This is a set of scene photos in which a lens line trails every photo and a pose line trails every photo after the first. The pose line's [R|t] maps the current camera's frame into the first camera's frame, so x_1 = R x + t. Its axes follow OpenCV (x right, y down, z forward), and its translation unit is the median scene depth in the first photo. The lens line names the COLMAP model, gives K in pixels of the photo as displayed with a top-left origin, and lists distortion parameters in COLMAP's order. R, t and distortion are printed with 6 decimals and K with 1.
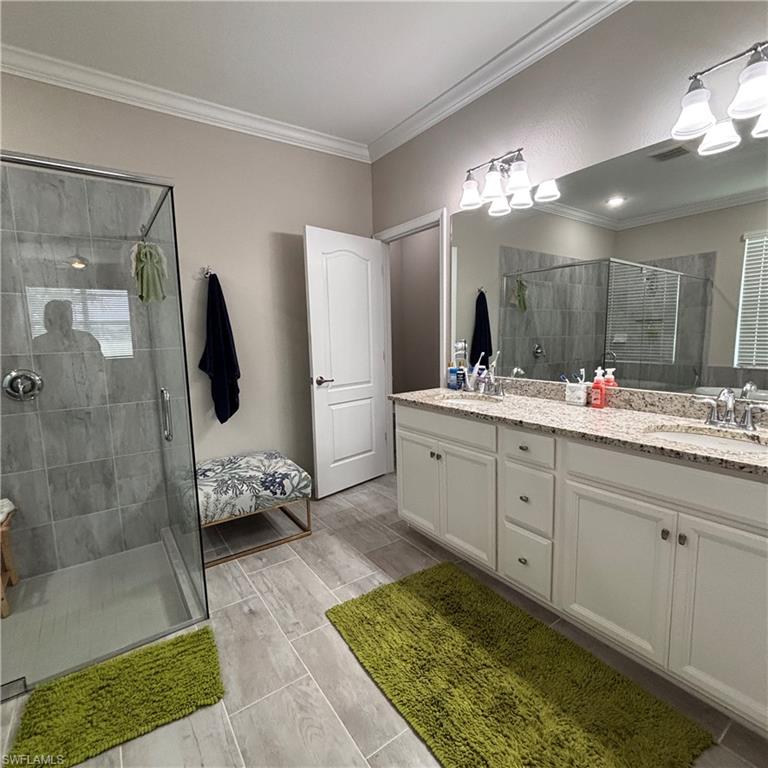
lens RADIAL K [[410.5, 0, 385.1], [0, 410.5, 384.3], [0, 0, 1]] dist [-0.000957, 0.000478]
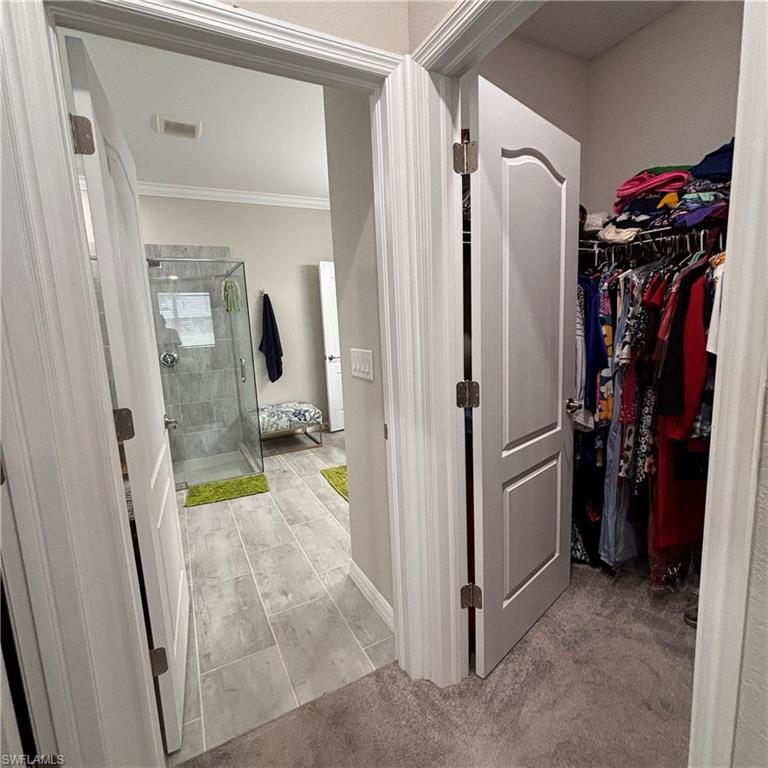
lens RADIAL K [[405.7, 0, 385.6], [0, 405.7, 384.4], [0, 0, 1]] dist [0.052000, 0.000154]
pose [[0.990947, 0.000263, -0.134257, 0.320881], [0.003726, 0.999559, 0.029460, 0.059777], [0.134206, -0.029693, 0.990509, -0.664474]]
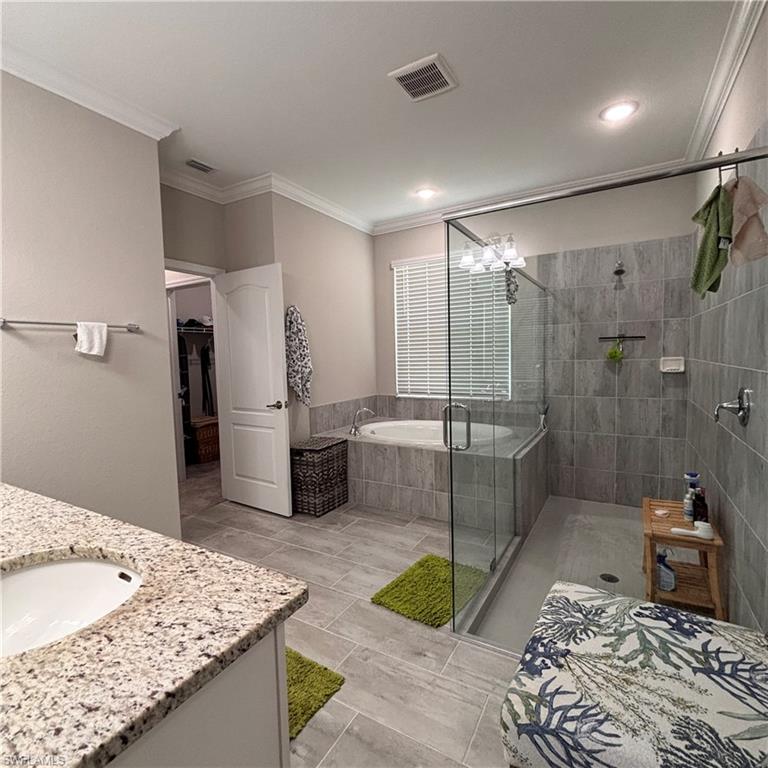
lens RADIAL K [[410.5, 0, 385.1], [0, 410.5, 384.3], [0, 0, 1]] dist [-0.000957, 0.000478]
pose [[-0.907332, 0.078230, -0.413073, 0.064824], [-0.003940, 0.980909, 0.194425, -0.171594], [0.420397, 0.178036, -0.889702, 1.268548]]
